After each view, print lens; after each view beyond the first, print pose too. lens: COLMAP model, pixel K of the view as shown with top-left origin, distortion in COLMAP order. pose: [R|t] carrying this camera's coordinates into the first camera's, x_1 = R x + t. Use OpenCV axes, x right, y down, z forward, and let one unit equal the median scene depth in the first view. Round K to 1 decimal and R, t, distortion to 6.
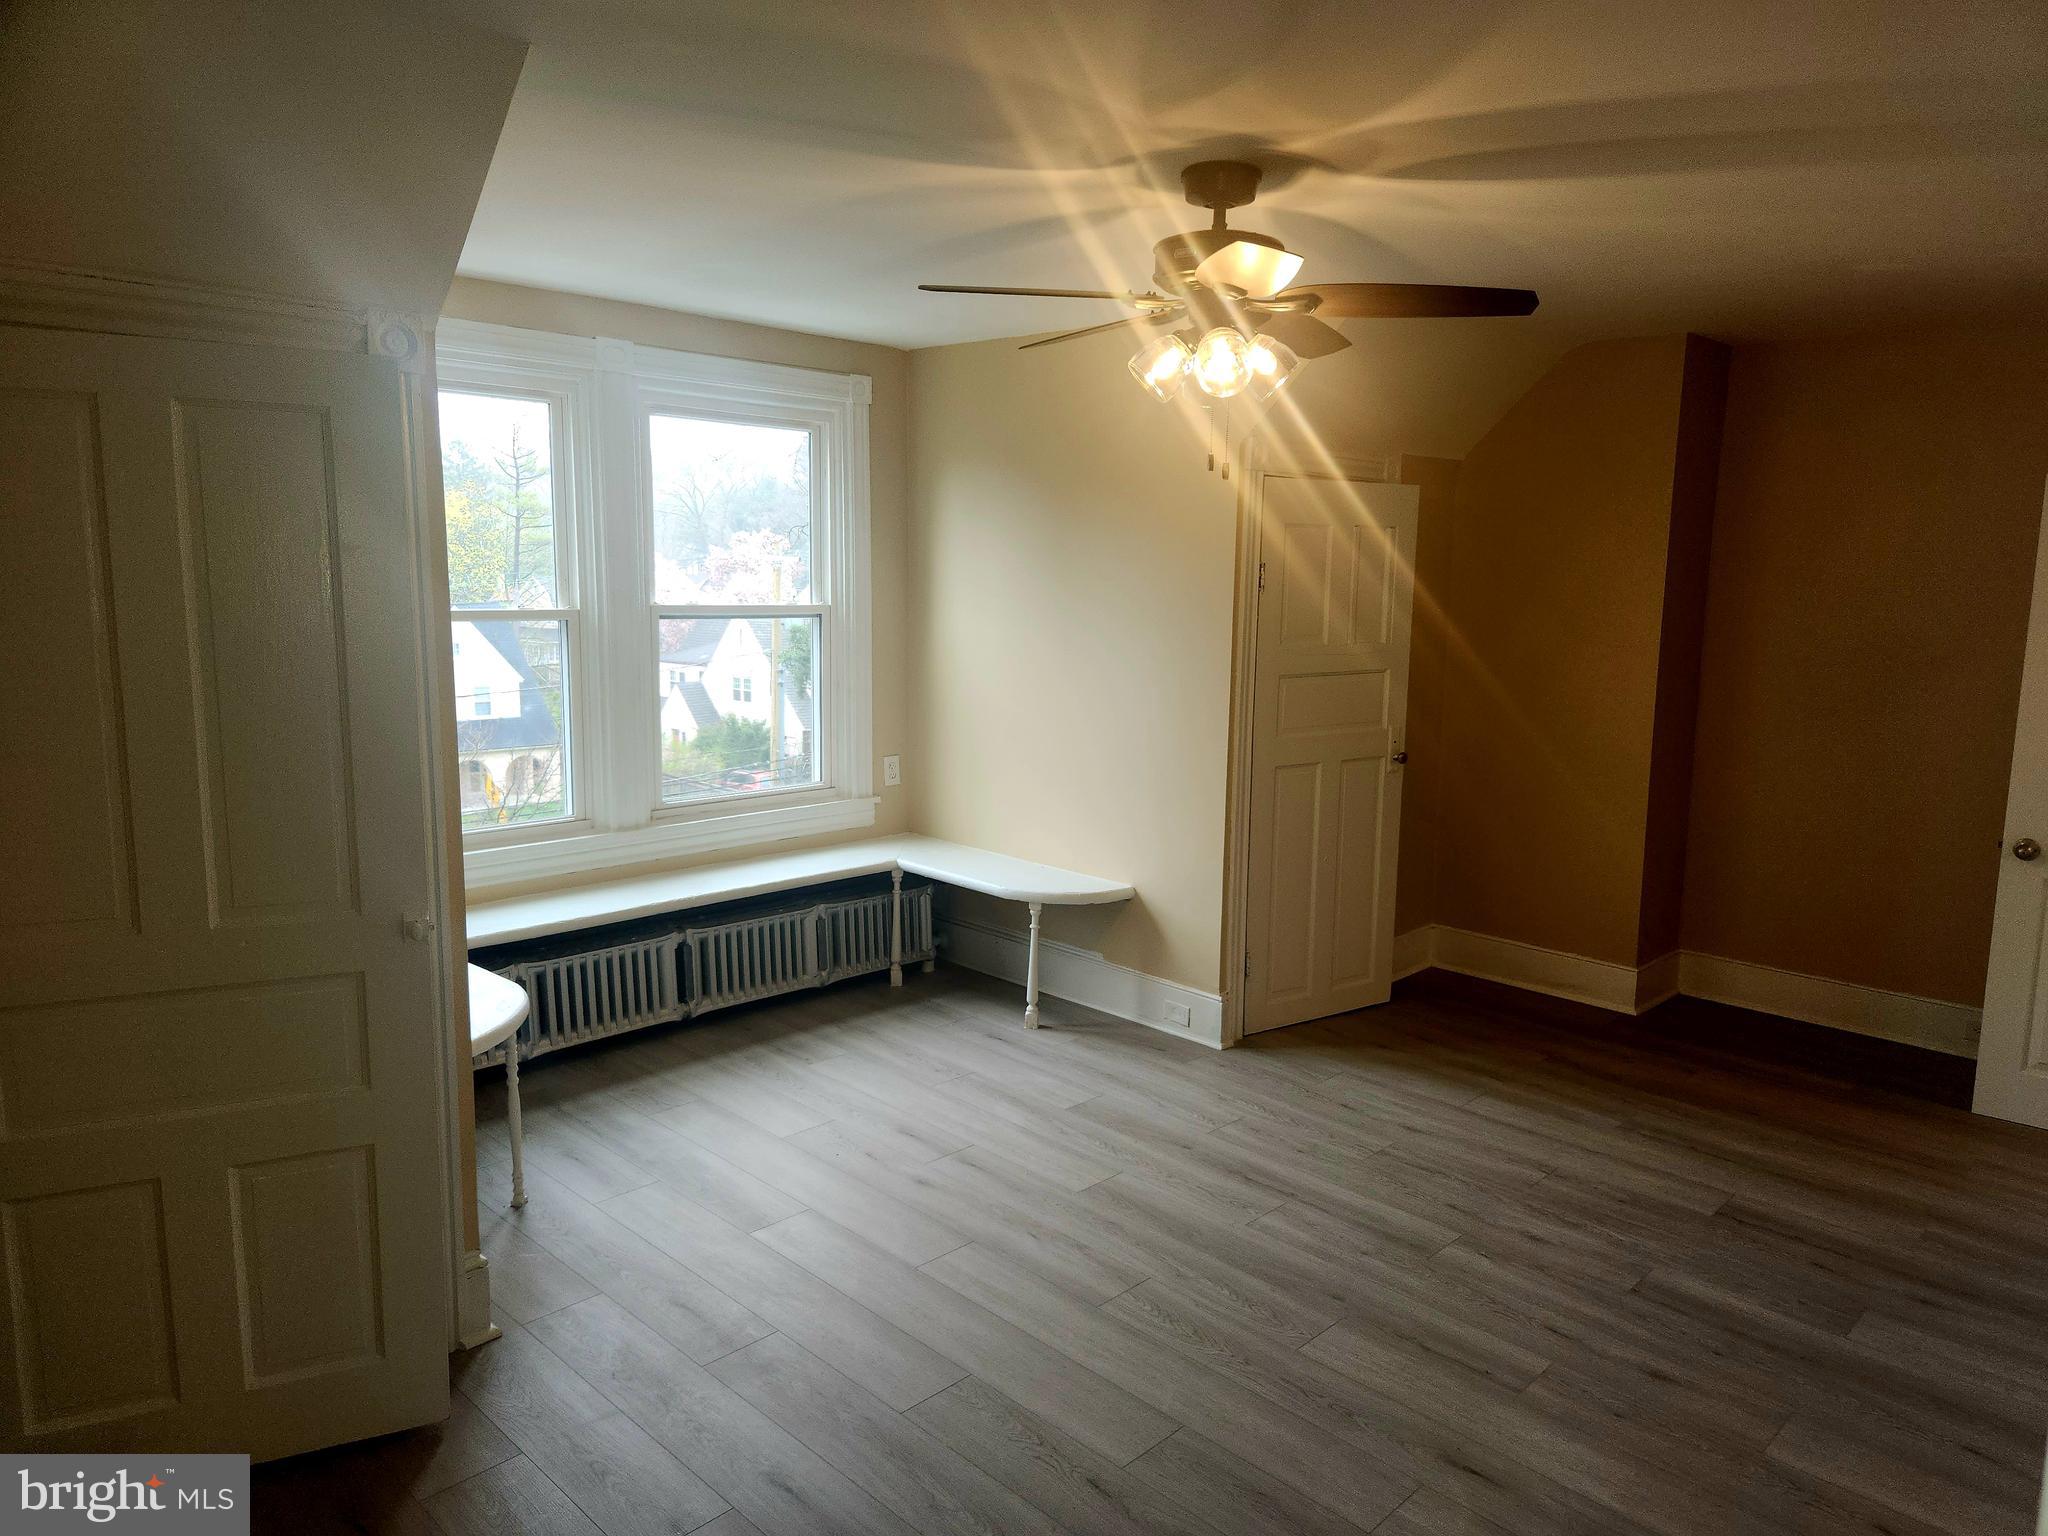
lens RADIAL K [[1358.3, 0, 1036.0], [0, 1358.3, 774.0], [0, 0, 1]] dist [0.087988, -0.055605]
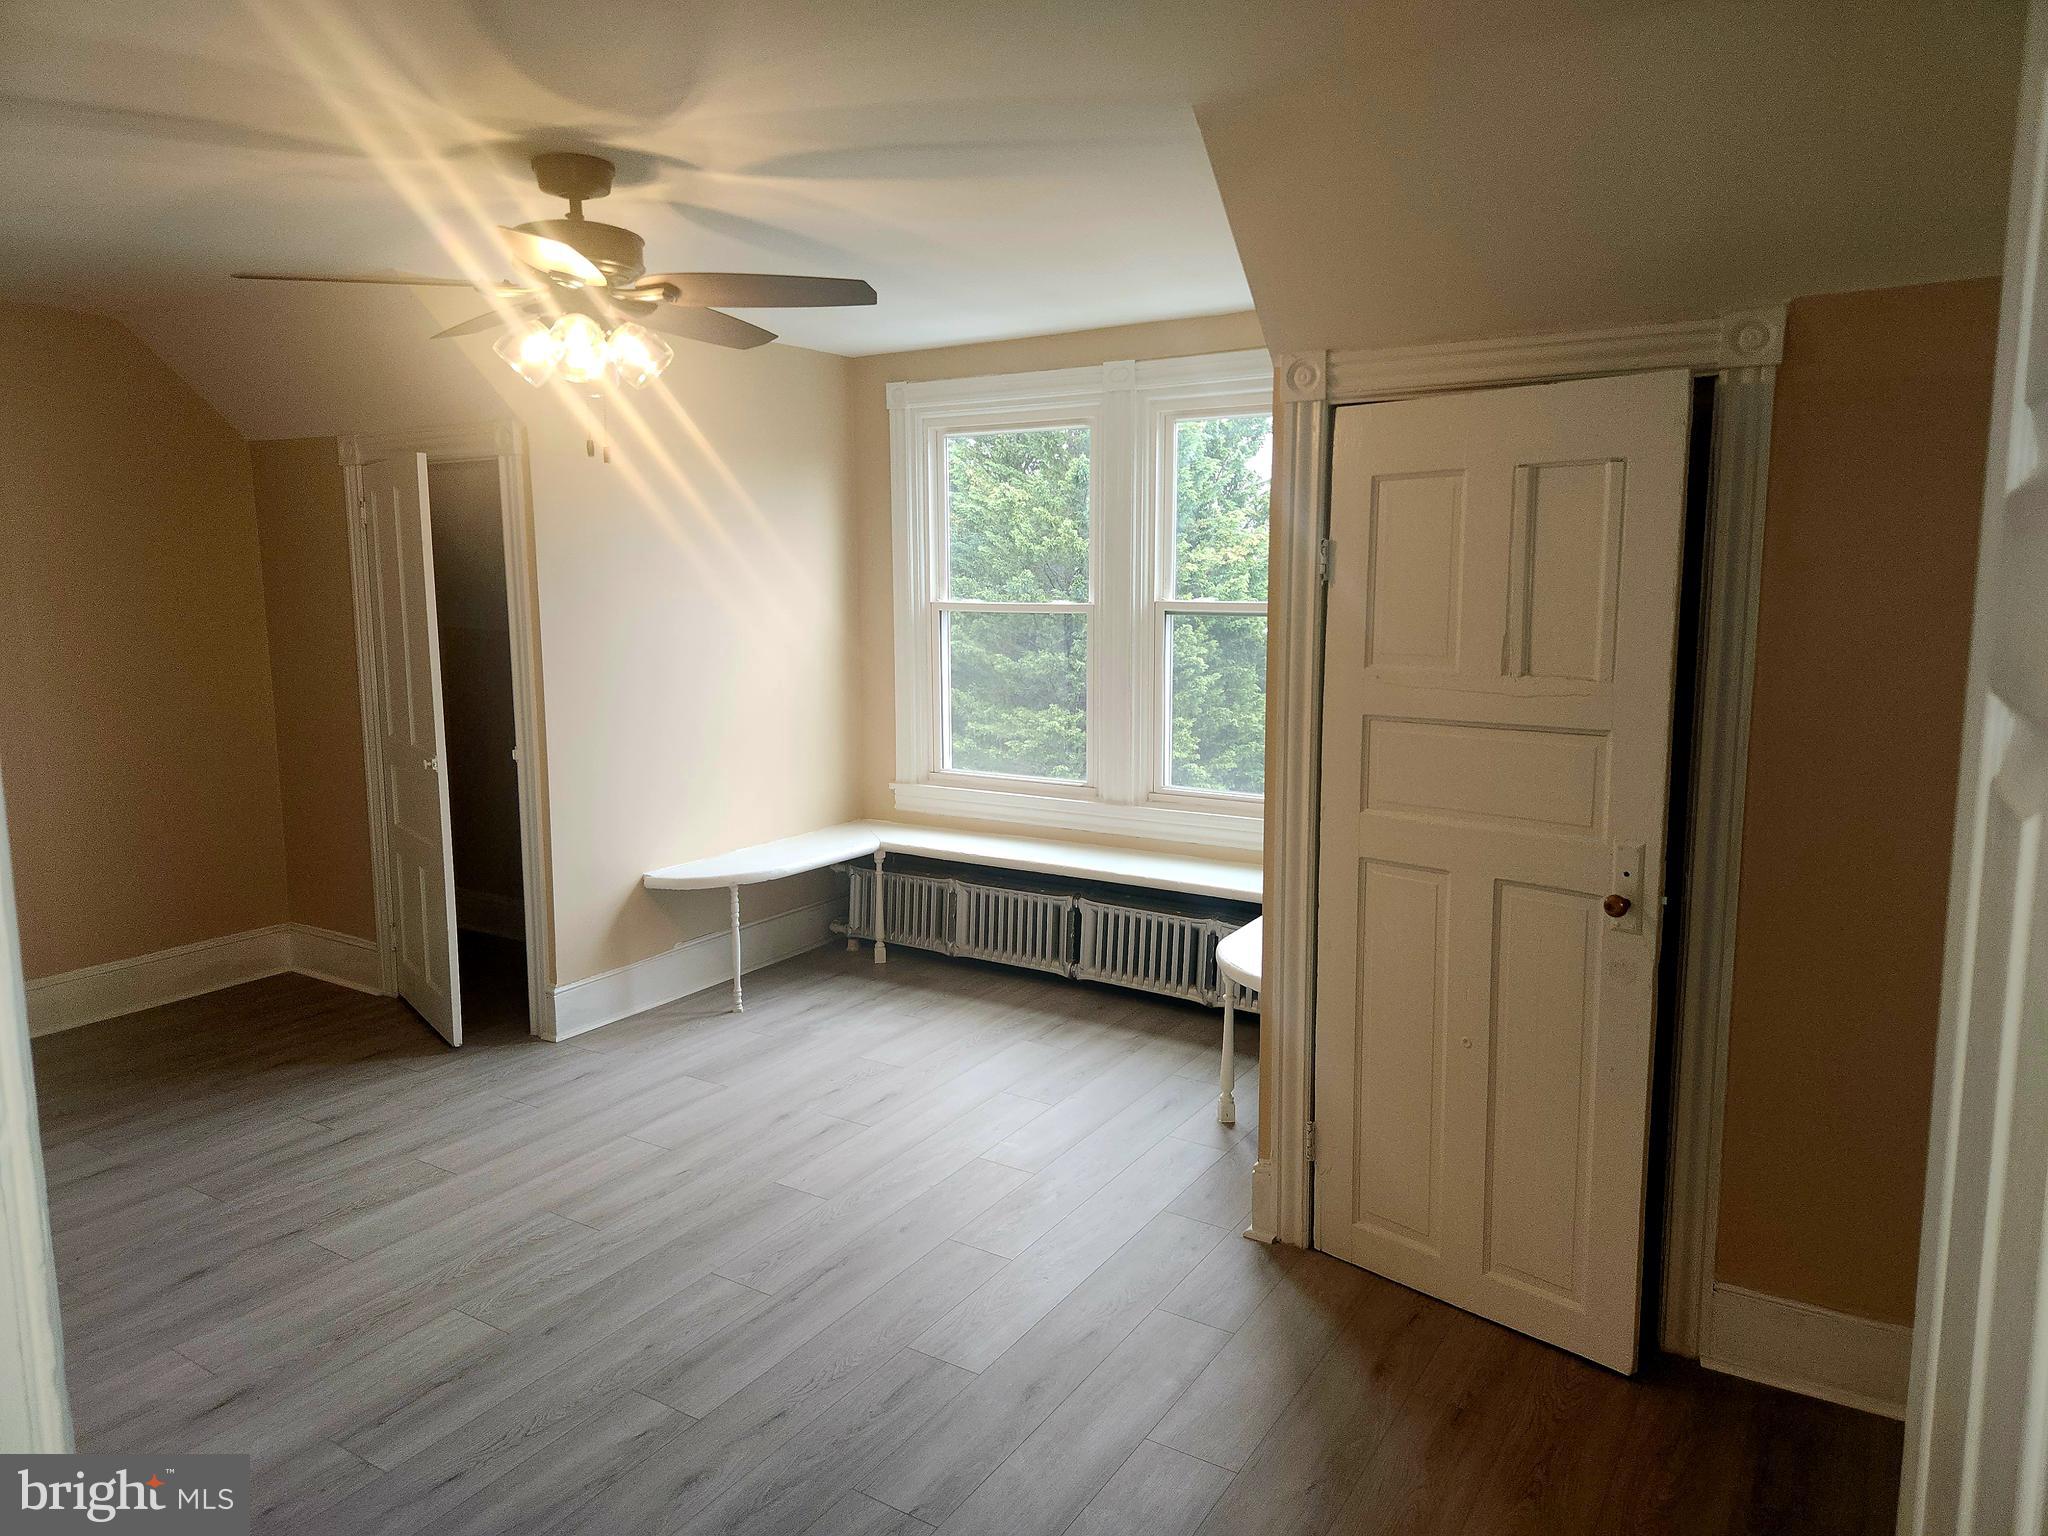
lens RADIAL K [[1358.3, 0, 1036.0], [0, 1358.3, 774.0], [0, 0, 1]] dist [0.087988, -0.055605]
pose [[0.190365, 0.127145, -0.973445, 0.987242], [-0.131414, 0.985954, 0.103080, -0.114355], [0.972878, 0.108301, 0.204400, 0.933459]]
